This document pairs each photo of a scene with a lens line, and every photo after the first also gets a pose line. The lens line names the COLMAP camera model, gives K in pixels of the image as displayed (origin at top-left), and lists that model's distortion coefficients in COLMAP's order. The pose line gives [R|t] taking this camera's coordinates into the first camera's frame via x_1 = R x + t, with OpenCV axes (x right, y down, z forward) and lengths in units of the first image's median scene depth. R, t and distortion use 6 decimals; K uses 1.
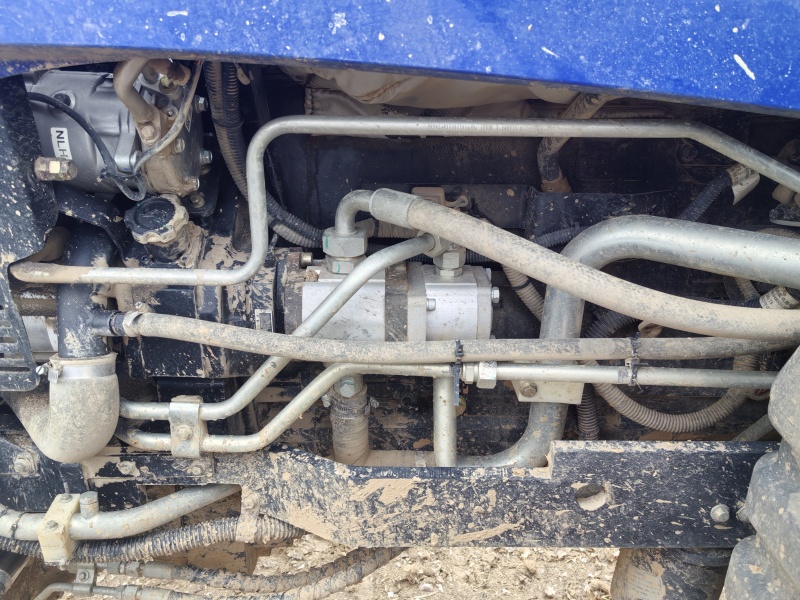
lens RADIAL K [[636.0, 0, 398.4], [0, 636.0, 304.6], [0, 0, 1]] dist [0.032824, -0.034083]
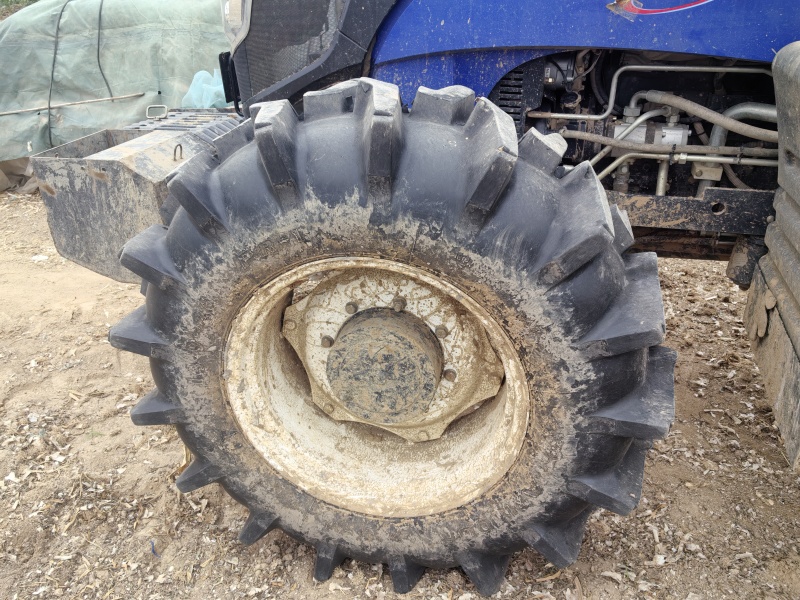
lens RADIAL K [[636.0, 0, 400.3], [0, 636.0, 301.8], [0, 0, 1]] dist [0.032824, -0.034083]
pose [[0.962353, 0.102484, -0.251743, -0.275631], [-0.079849, 0.991922, 0.098567, 0.539003], [0.259811, -0.074755, 0.962762, -2.020818]]
